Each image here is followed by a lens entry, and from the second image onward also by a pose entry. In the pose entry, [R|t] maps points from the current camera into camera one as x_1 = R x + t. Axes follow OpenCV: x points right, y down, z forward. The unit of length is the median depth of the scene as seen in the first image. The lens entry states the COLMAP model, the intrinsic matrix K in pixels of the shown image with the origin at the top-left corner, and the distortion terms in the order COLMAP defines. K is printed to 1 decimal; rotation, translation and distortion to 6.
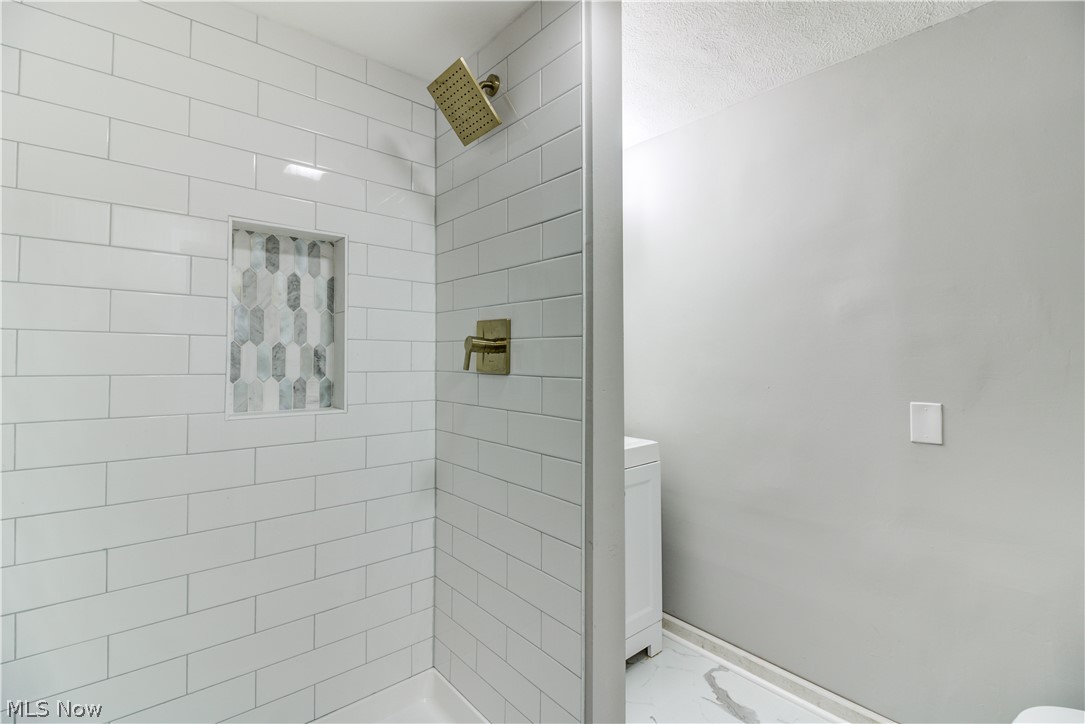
lens RADIAL K [[500.7, 0, 540.2], [0, 500.7, 355.0], [0, 0, 1]] dist [-0.000406, -0.000077]
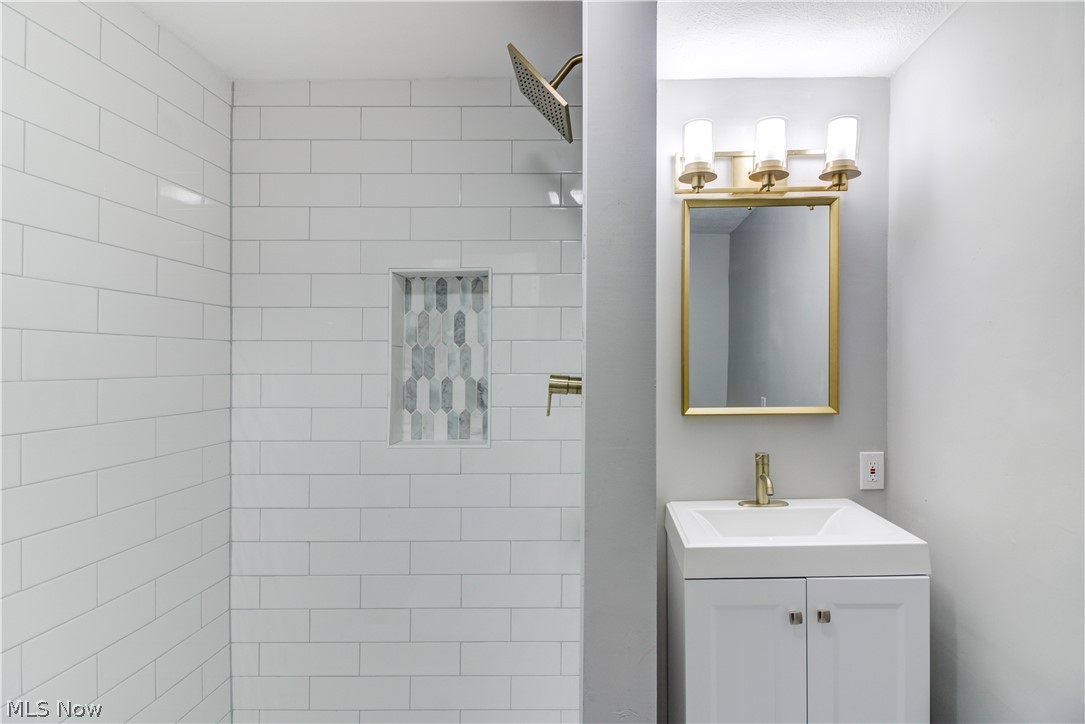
lens RADIAL K [[500.7, 0, 543.2], [0, 500.7, 369.9], [0, 0, 1]] dist [-0.000406, -0.000077]
pose [[0.752083, -0.005476, -0.659046, 0.340620], [0.013581, 0.999882, 0.007190, -0.044354], [0.658929, -0.014358, 0.752068, 0.324199]]
